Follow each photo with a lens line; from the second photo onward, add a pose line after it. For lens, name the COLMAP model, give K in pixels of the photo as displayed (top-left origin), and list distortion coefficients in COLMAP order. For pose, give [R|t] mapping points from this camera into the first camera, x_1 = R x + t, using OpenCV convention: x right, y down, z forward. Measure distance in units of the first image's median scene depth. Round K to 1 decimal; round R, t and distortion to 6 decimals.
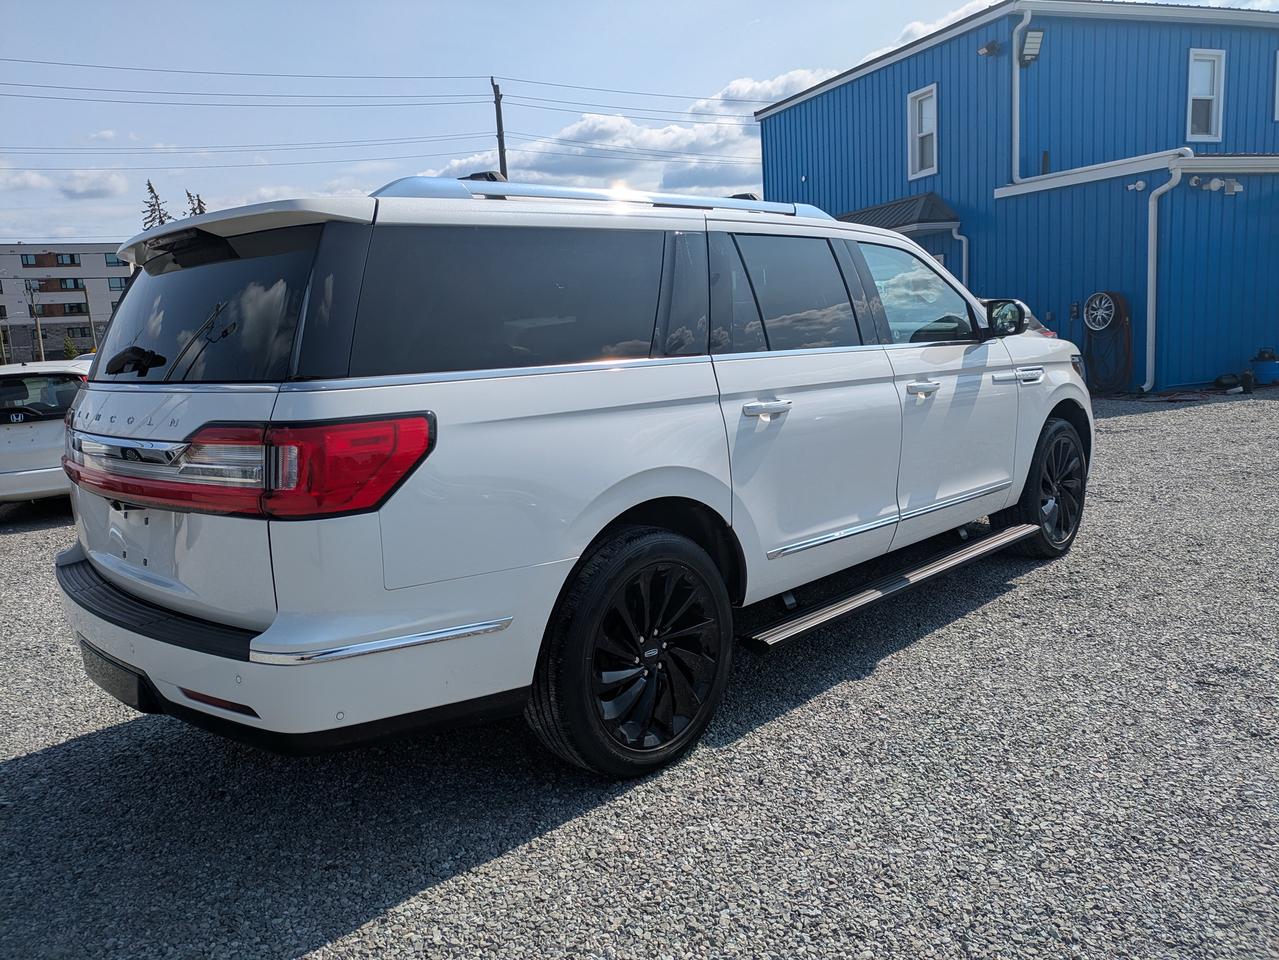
lens RADIAL K [[940.1, 0, 634.5], [0, 940.1, 468.6], [0, 0, 1]] dist [0.030527, -0.000193]
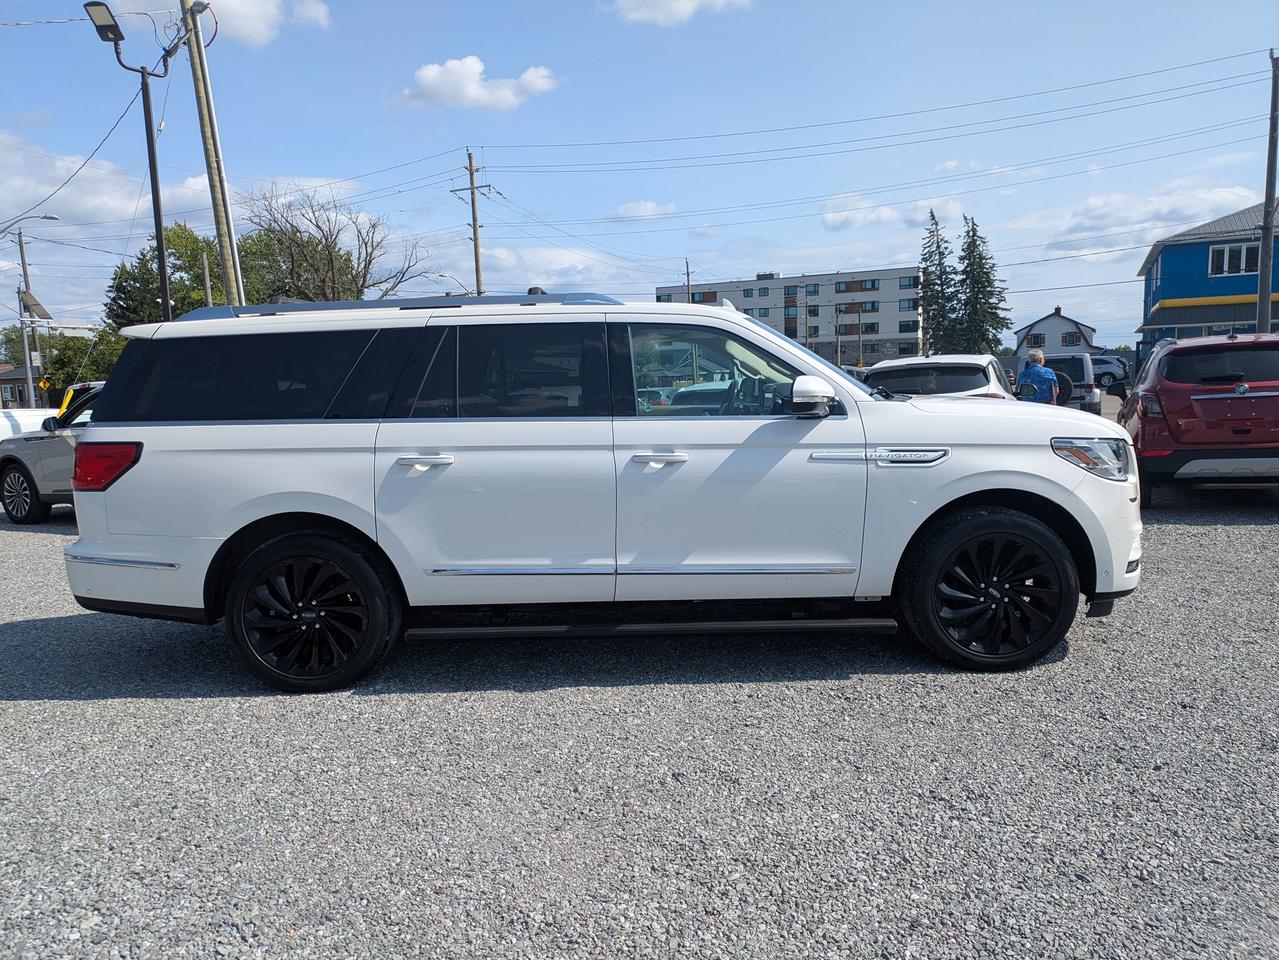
lens RADIAL K [[940.1, 0, 635.2], [0, 940.1, 493.3], [0, 0, 1]] dist [0.030527, -0.000193]
pose [[0.701002, 0.119192, -0.703128, 0.077400], [-0.112080, 0.992095, 0.056436, -0.007610], [0.704297, 0.039245, 0.708820, 0.016170]]
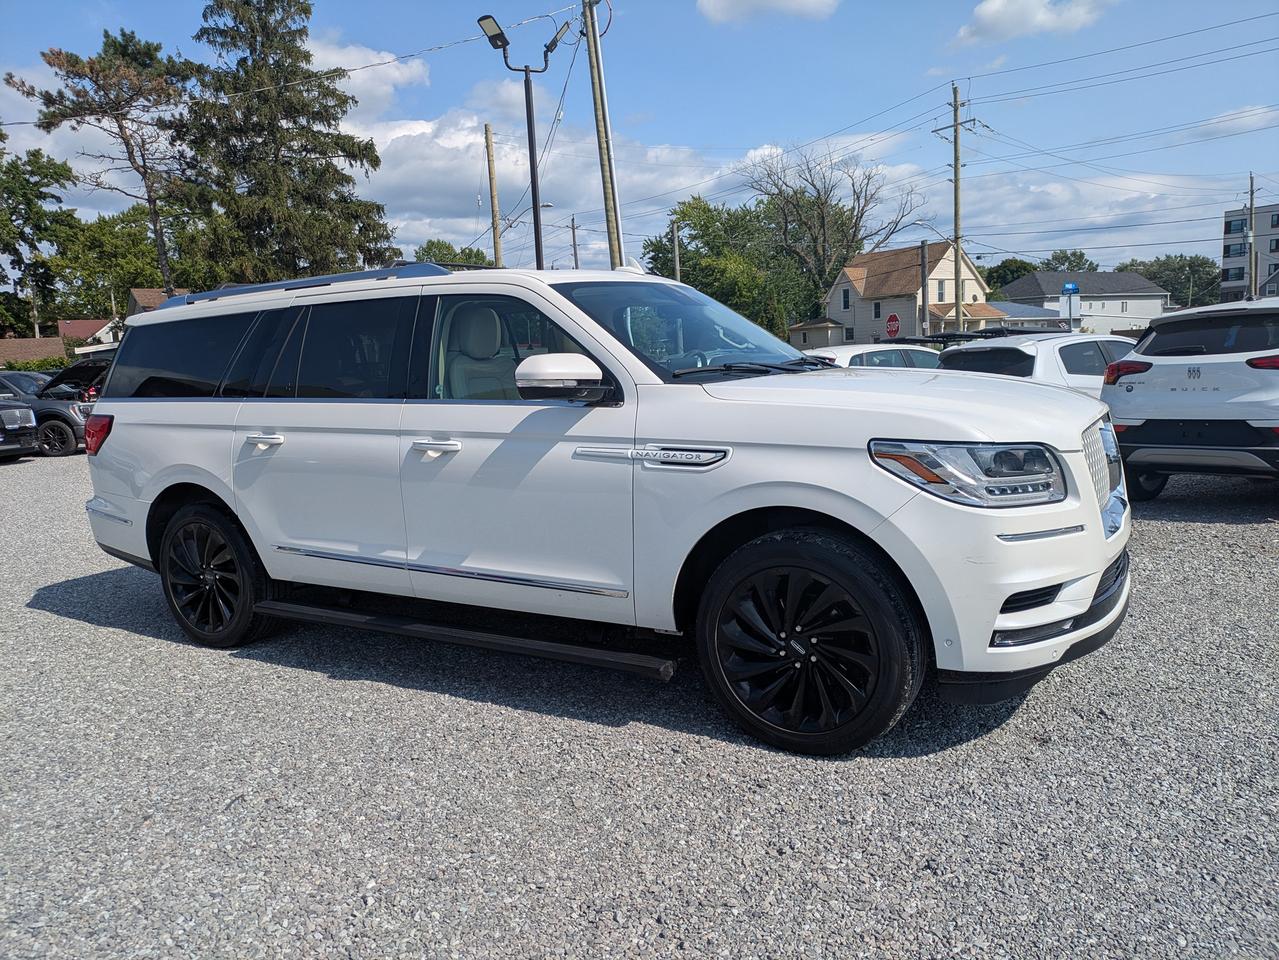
lens RADIAL K [[940.1, 0, 630.5], [0, 940.1, 490.4], [0, 0, 1]] dist [0.030527, -0.000193]
pose [[0.237030, 0.182146, -0.954274, 0.095338], [-0.105819, 0.981263, 0.161013, -0.016172], [0.965722, 0.062815, 0.251863, 0.070360]]
